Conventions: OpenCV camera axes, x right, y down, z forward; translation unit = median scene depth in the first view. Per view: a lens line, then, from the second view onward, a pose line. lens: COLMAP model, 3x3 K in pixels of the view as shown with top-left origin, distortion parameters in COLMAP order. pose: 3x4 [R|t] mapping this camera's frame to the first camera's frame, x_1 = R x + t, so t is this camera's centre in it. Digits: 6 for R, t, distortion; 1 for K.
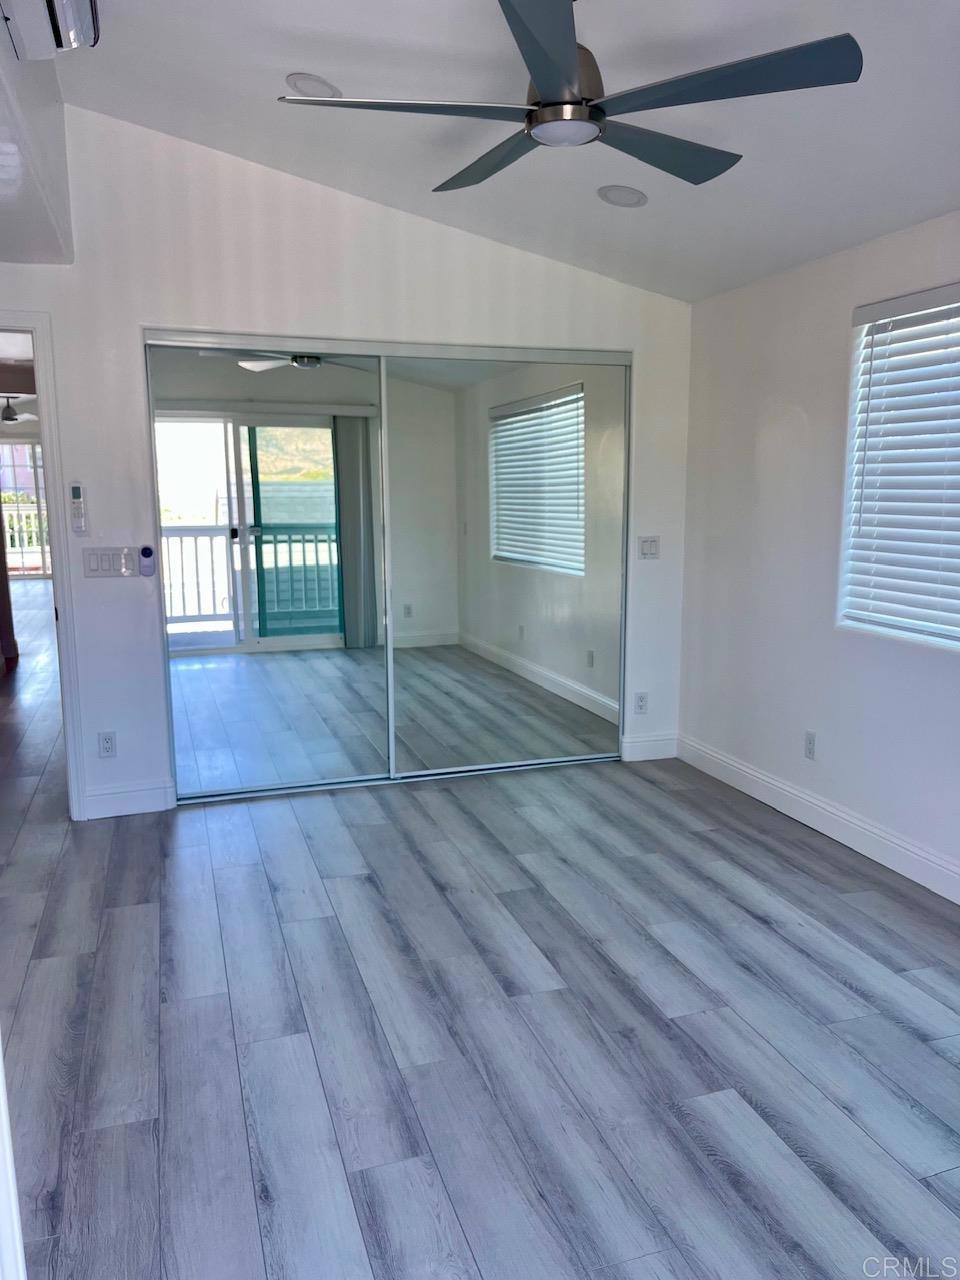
lens RADIAL K [[971.2, 0, 480.5], [0, 971.2, 641.3], [0, 0, 1]] dist [-0.001703, -0.015181]
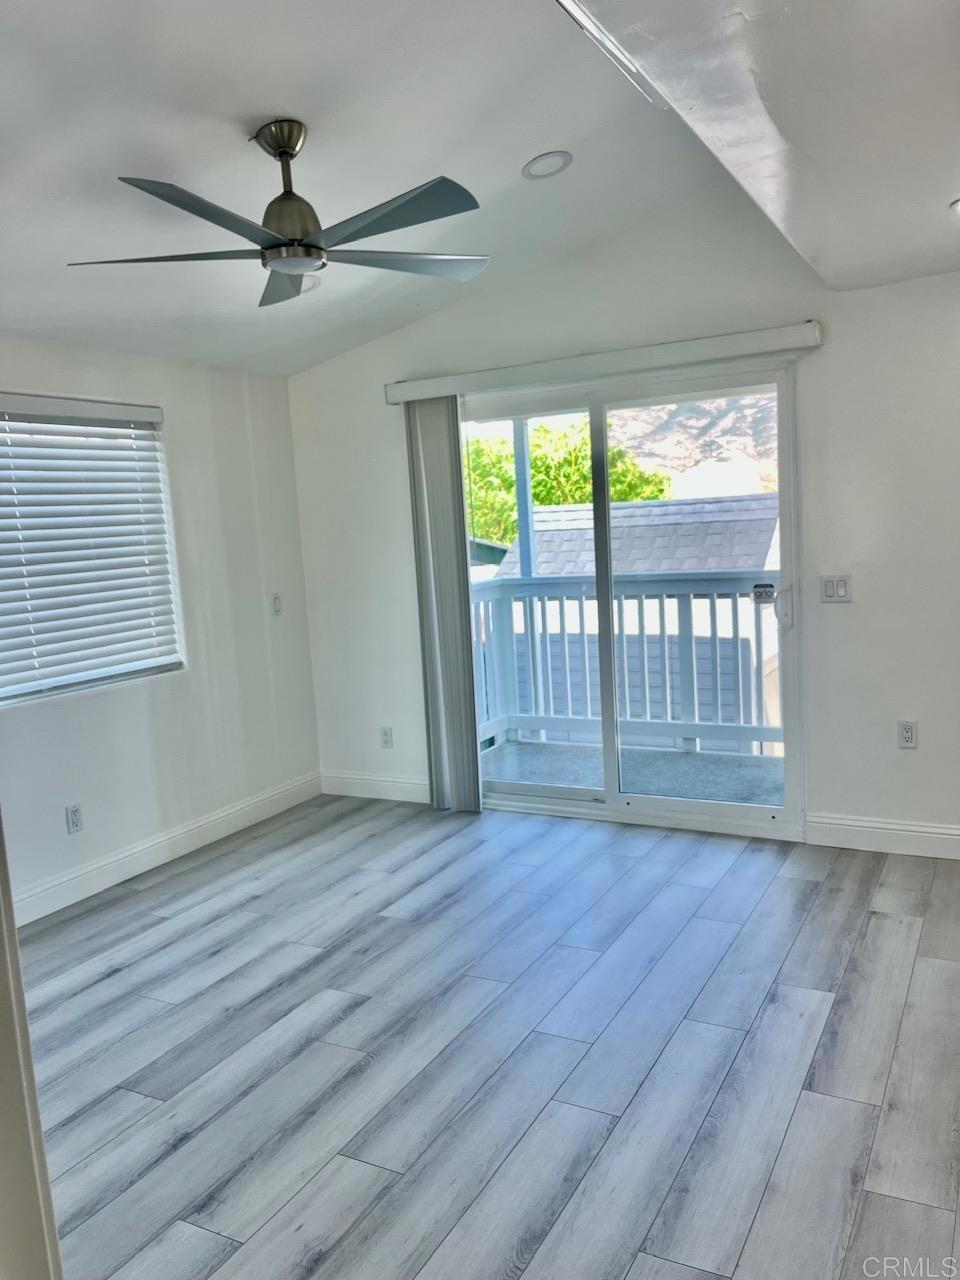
lens RADIAL K [[971.2, 0, 479.2], [0, 971.2, 640.9], [0, 0, 1]] dist [-0.001703, -0.015181]
pose [[-0.682481, -0.042285, 0.729680, -0.816288], [0.180671, 0.957585, 0.224476, -0.246484], [-0.708222, 0.285032, -0.645893, 1.444094]]
